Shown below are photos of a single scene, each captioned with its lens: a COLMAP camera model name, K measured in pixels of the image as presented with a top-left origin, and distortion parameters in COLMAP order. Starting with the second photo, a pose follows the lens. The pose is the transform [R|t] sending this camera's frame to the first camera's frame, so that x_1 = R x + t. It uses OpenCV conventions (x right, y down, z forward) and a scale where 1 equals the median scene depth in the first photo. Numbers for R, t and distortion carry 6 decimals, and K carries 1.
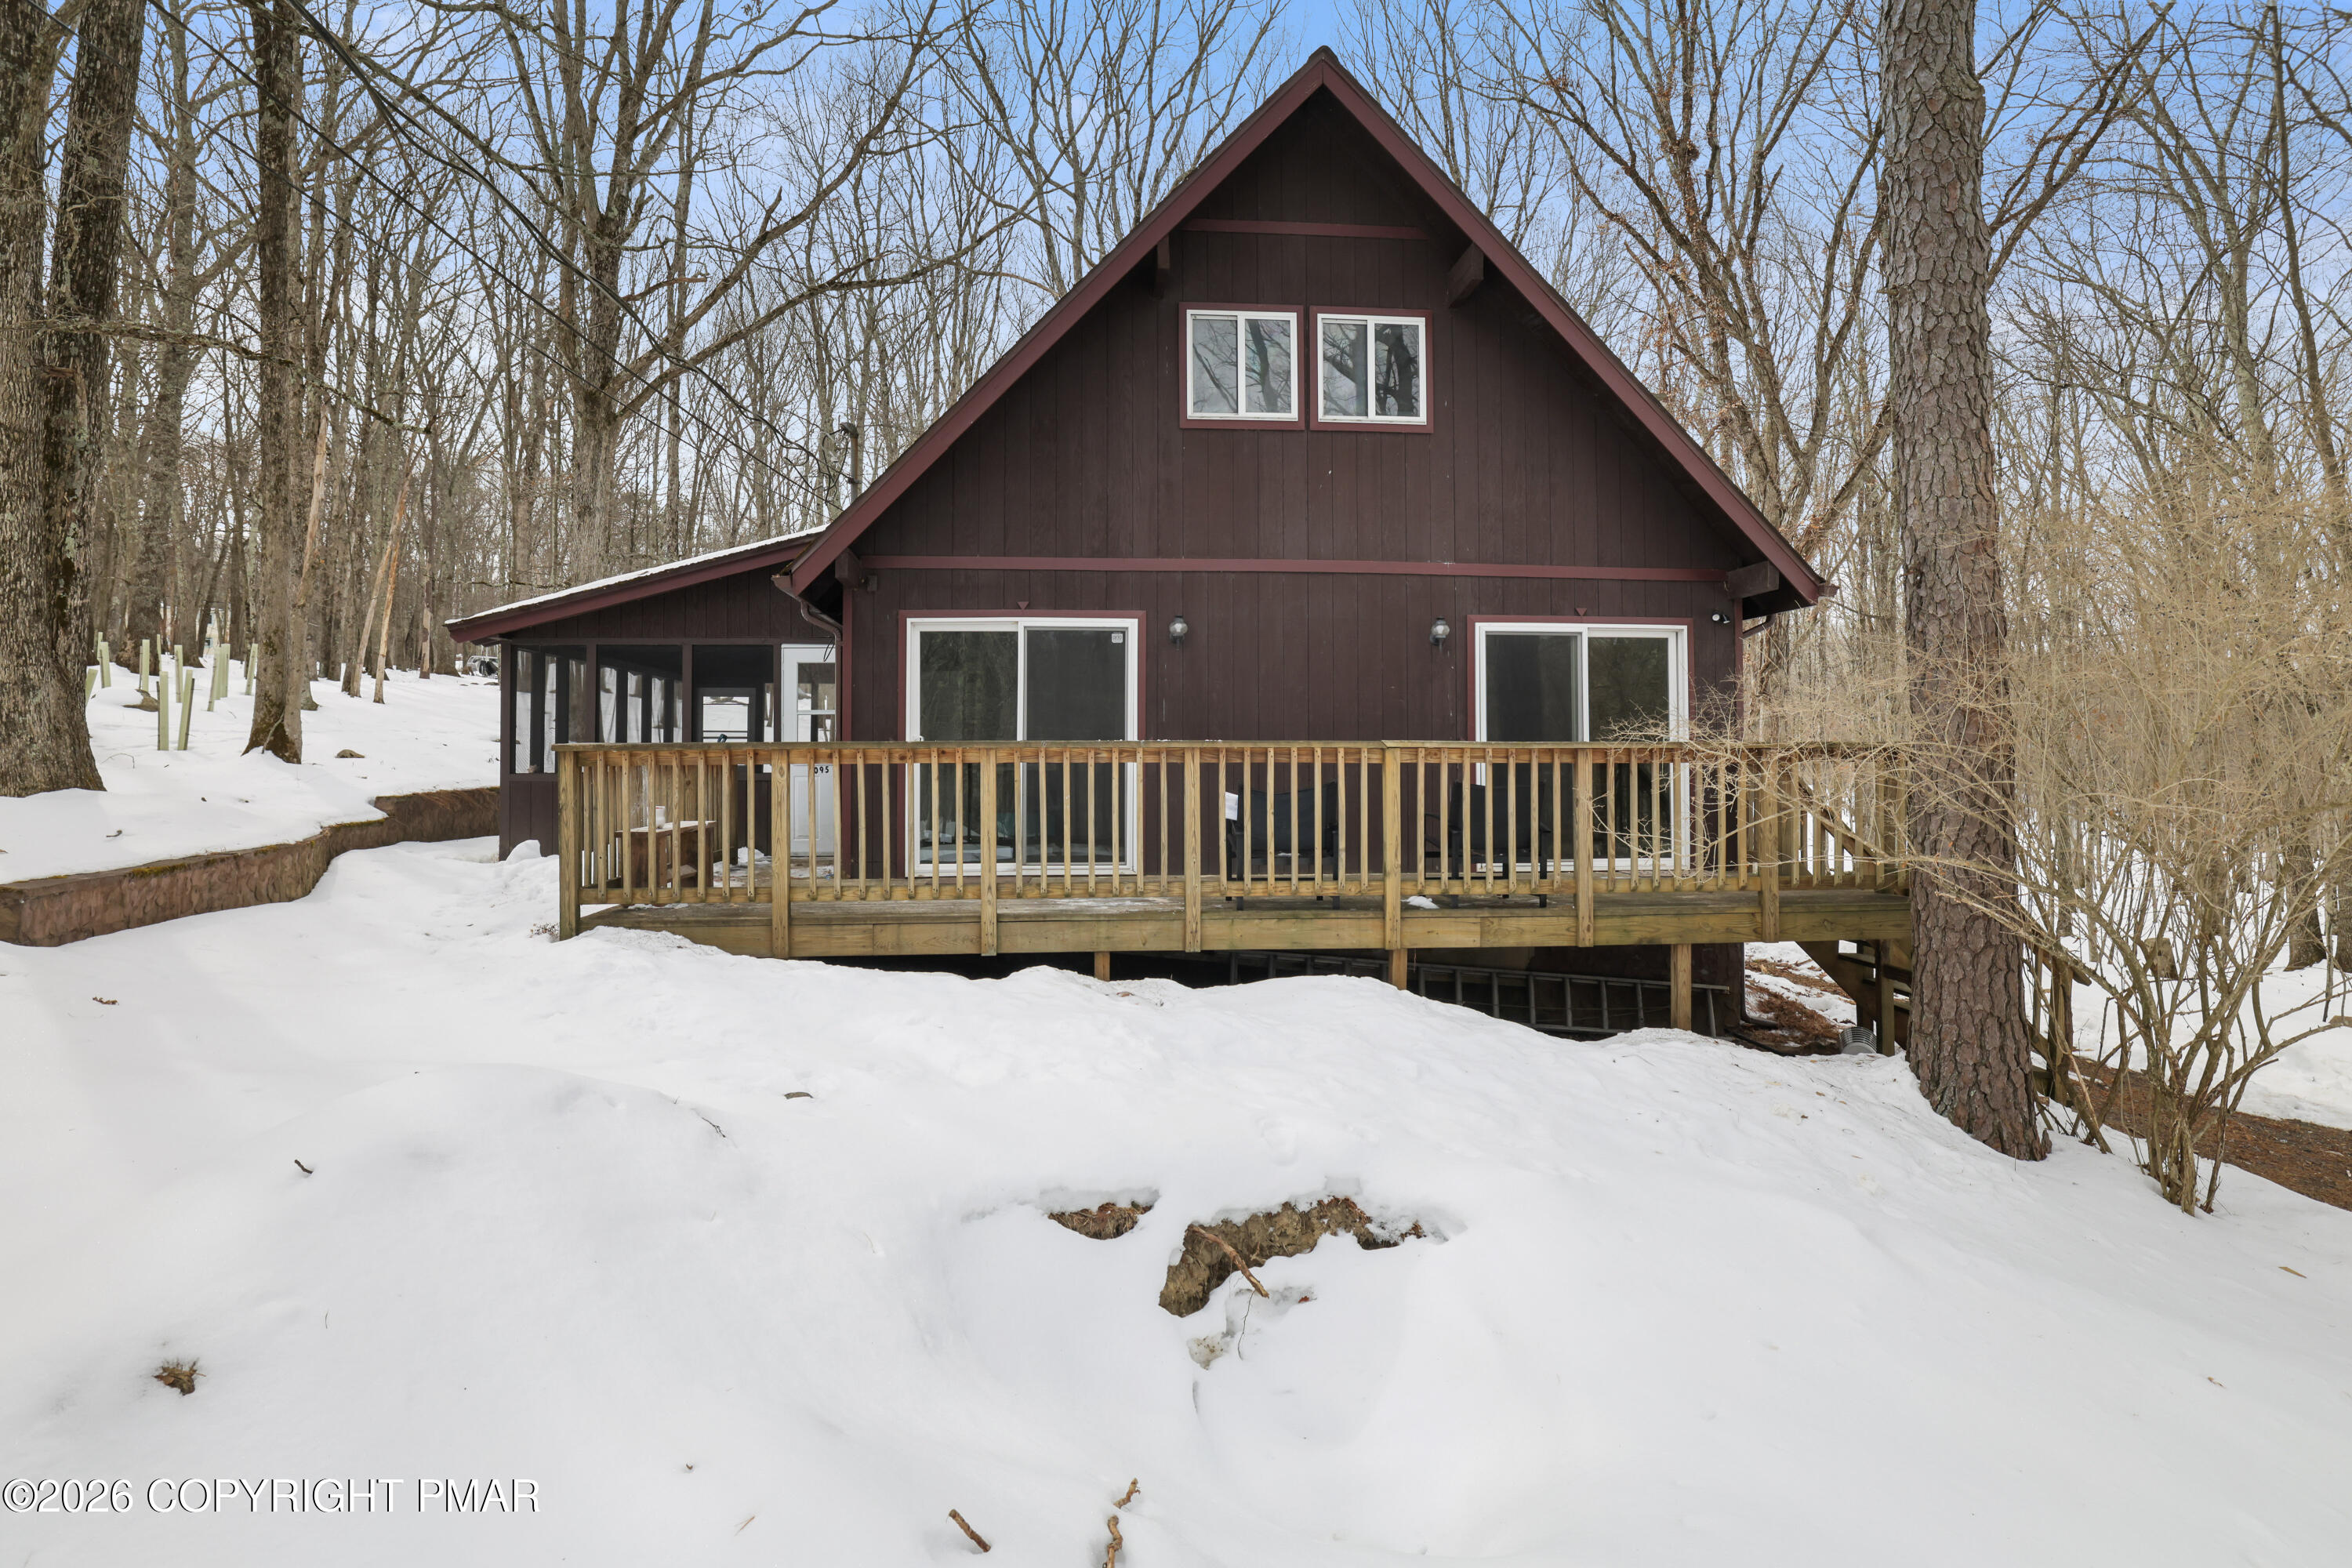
lens RADIAL K [[1297.6, 0, 1172.6], [0, 1297.6, 715.9], [0, 0, 1]] dist [-0.021309, 0.020753]
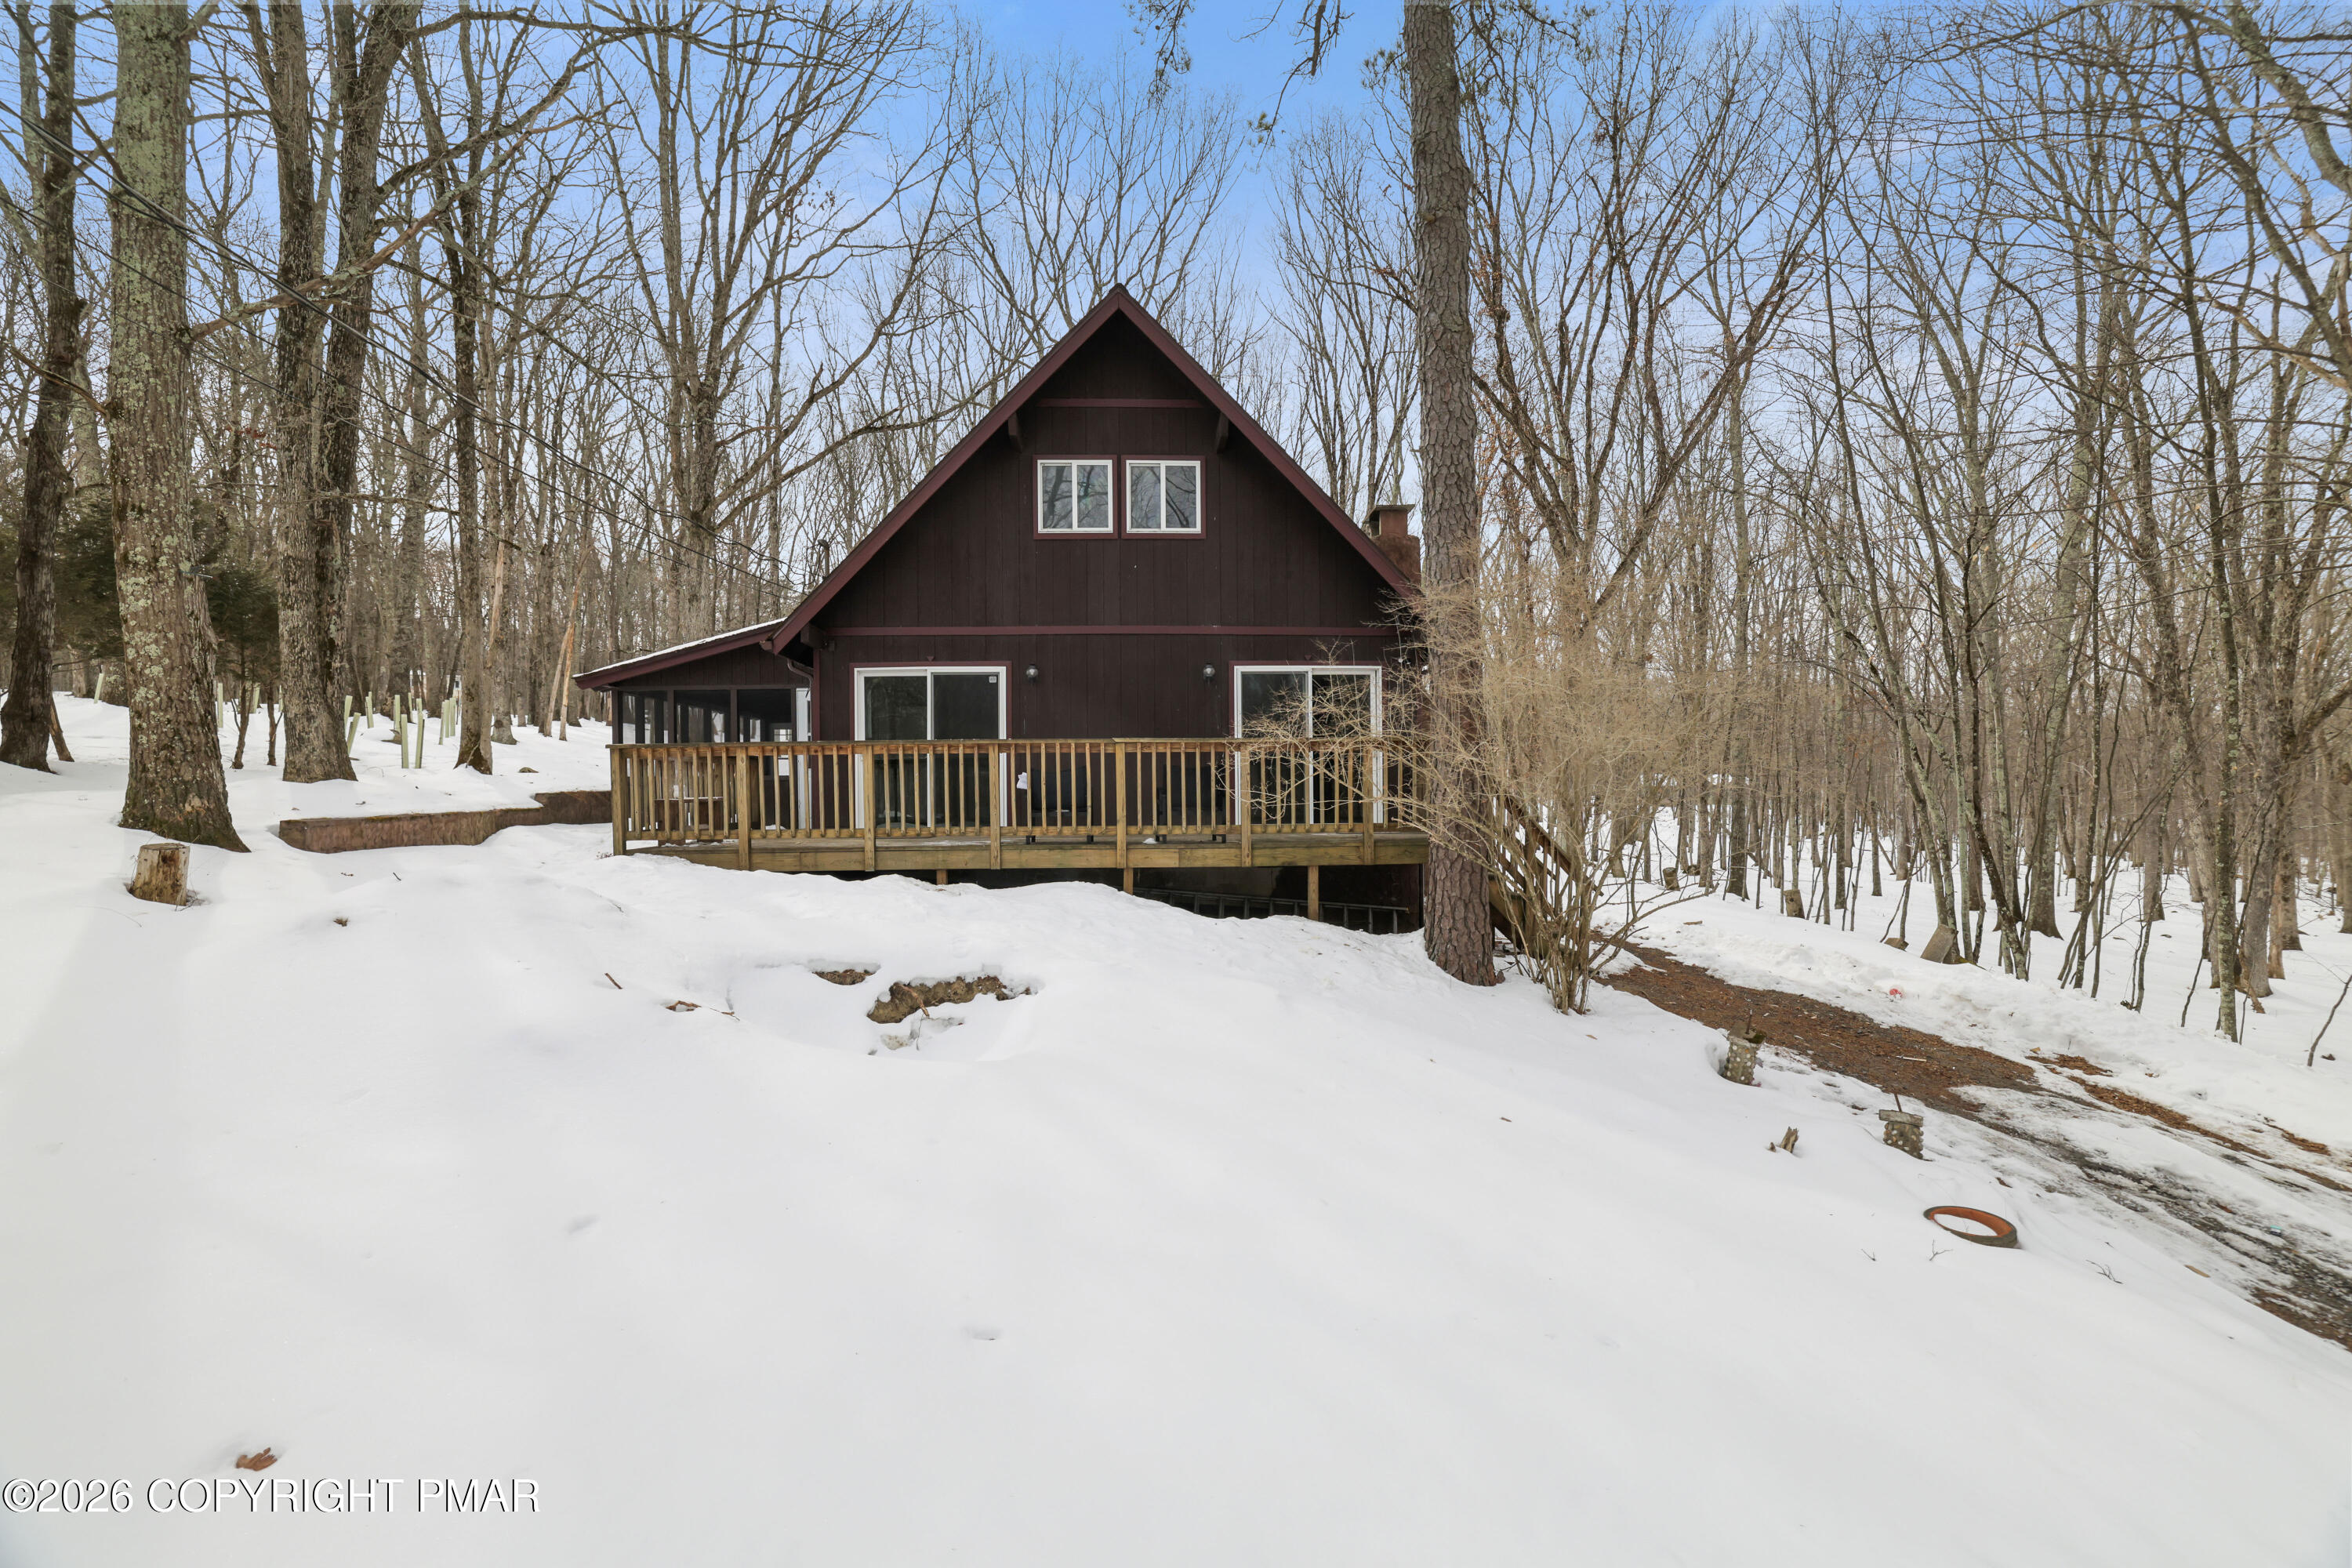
lens RADIAL K [[1025.5, 0, 1157.4], [0, 1025.5, 786.8], [0, 0, 1]] dist [-0.042140, 0.017654]
pose [[0.999382, -0.007930, -0.034243, 0.223909], [0.009143, 0.999331, 0.035414, 0.029710], [0.033939, -0.035705, 0.998786, -0.231217]]
